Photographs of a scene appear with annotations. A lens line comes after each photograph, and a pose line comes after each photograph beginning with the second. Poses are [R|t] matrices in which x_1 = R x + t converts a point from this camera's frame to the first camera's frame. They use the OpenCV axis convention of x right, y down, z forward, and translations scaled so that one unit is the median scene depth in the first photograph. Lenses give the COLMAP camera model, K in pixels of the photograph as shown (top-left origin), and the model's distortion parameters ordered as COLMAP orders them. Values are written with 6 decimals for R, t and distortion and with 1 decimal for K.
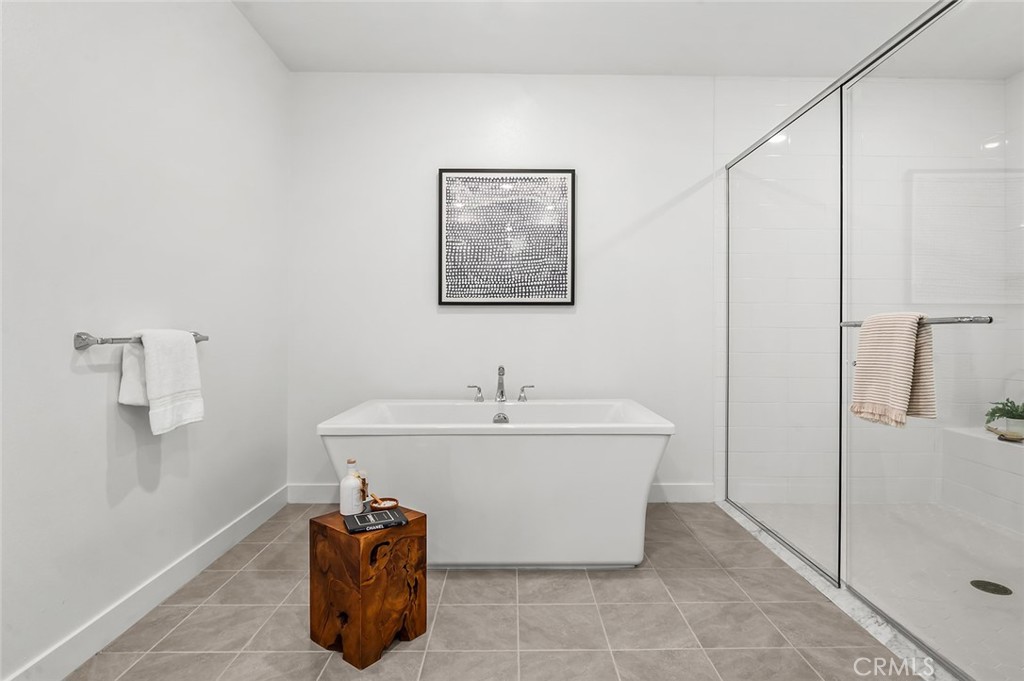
lens RADIAL K [[515.4, 0, 512.4], [0, 515.4, 332.5], [0, 0, 1]] dist [-0.017199, -0.001789]
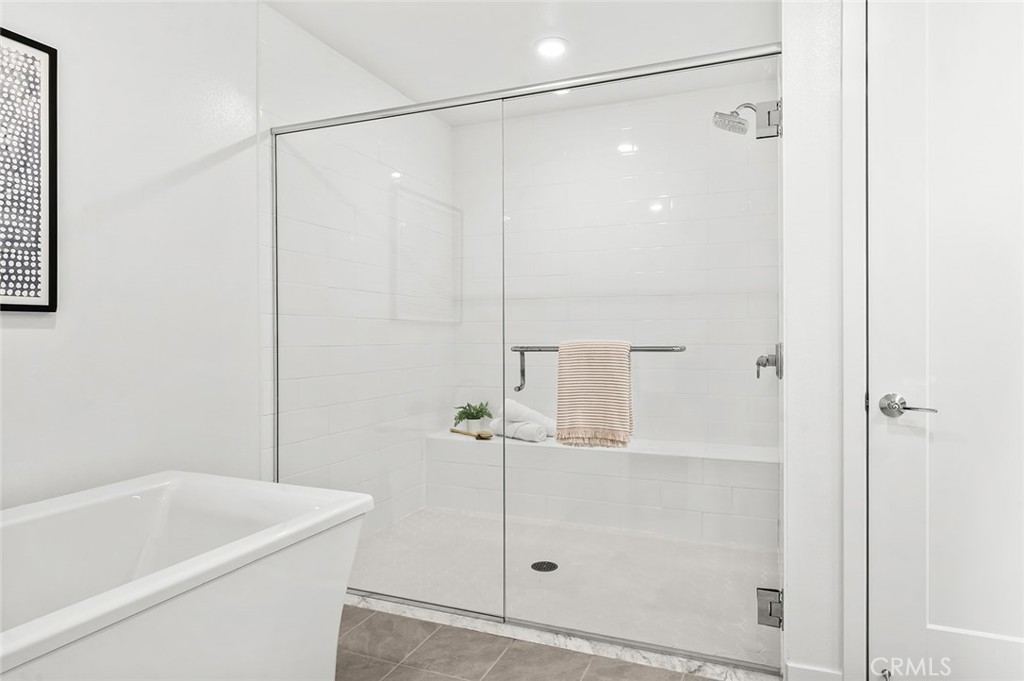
lens RADIAL K [[600.9, 0, 512.9], [0, 600.9, 339.6], [0, 0, 1]] dist [-0.022285, 0.002977]
pose [[0.398728, -0.011976, 0.916991, -0.251721], [0.006286, 0.999927, 0.010326, -0.029286], [-0.917048, 0.001647, 0.398774, 0.351123]]
